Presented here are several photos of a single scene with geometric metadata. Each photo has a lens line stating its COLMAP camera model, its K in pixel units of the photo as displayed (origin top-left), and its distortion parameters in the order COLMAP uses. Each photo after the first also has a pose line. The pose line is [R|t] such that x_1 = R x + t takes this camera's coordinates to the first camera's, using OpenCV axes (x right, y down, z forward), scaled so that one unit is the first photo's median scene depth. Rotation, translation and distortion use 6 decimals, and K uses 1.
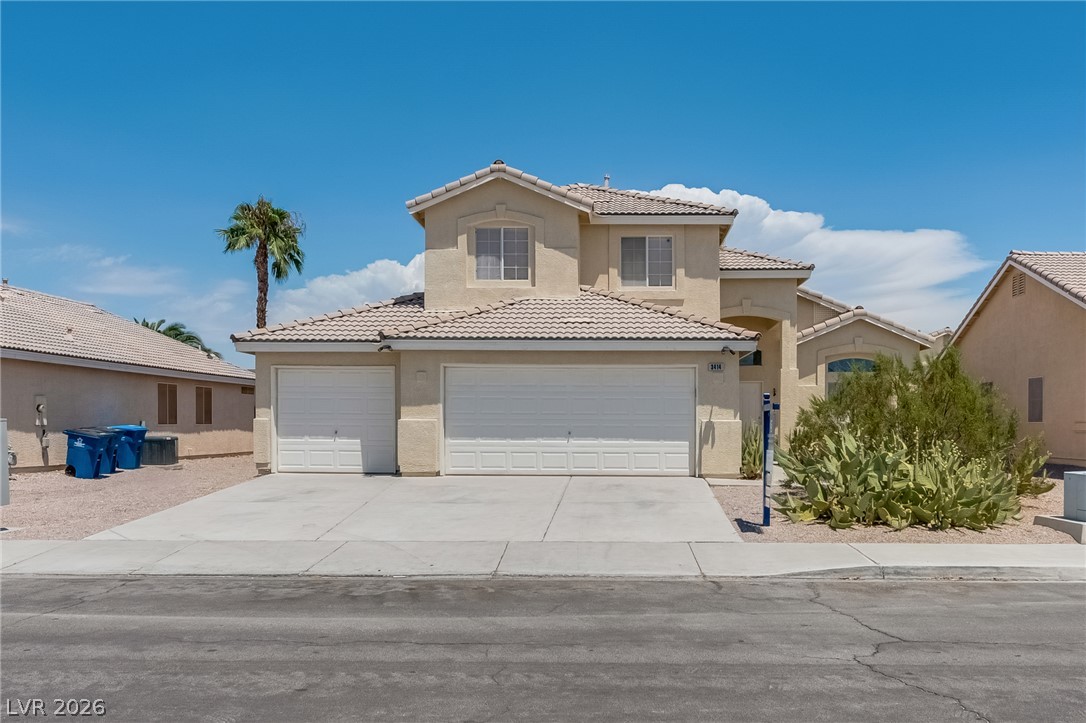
lens RADIAL K [[912.6, 0, 590.0], [0, 912.6, 433.7], [0, 0, 1]] dist [-0.001397, 0.002008]
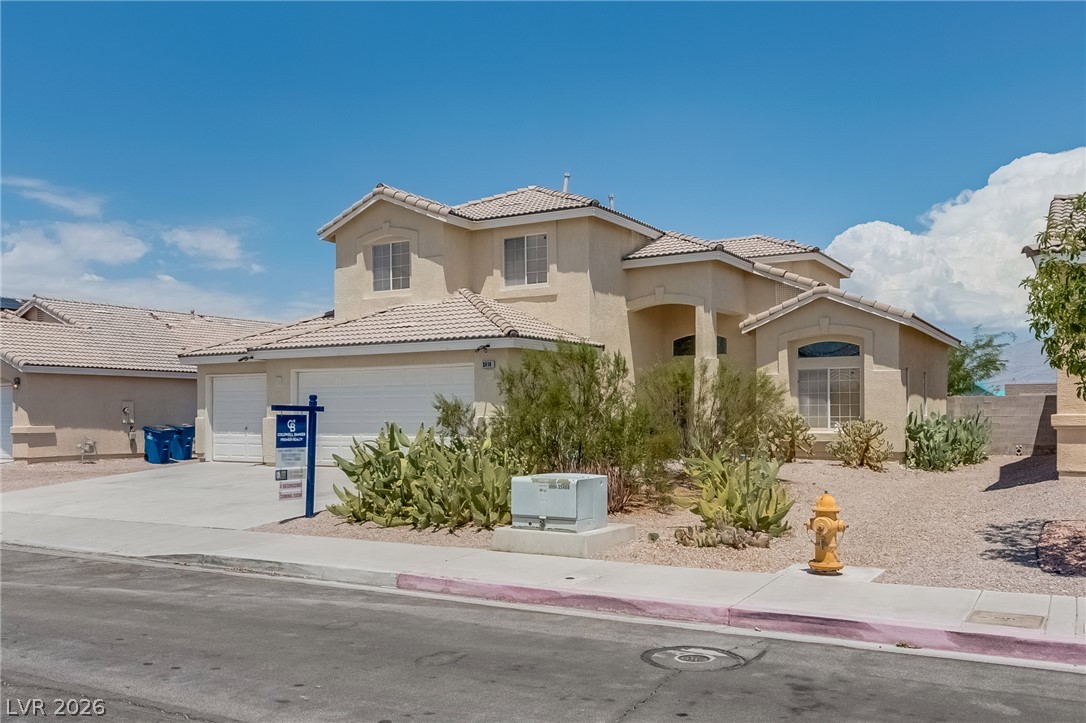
lens RADIAL K [[932.8, 0, 543.8], [0, 932.8, 400.6], [0, 0, 1]] dist [0.001481, 0.001464]
pose [[0.873645, -0.015985, -0.486302, 0.626378], [0.004454, 0.999681, -0.024858, -0.005691], [0.486544, 0.019551, 0.873437, 0.106865]]
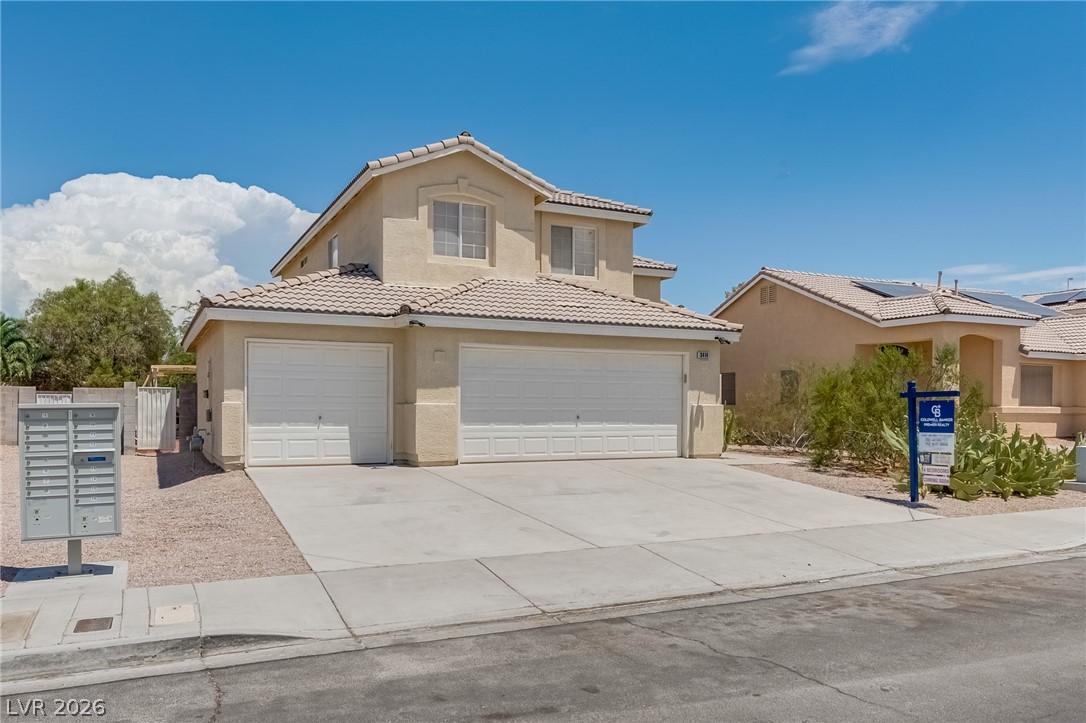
lens RADIAL K [[811.1, 0, 546.2], [0, 811.1, 406.9], [0, 0, 1]] dist [0.005491, 0.000265]
pose [[0.891233, -0.000990, 0.453544, -0.410886], [0.004635, 0.999965, -0.006925, -0.005467], [-0.453521, 0.008274, 0.891207, 0.205808]]
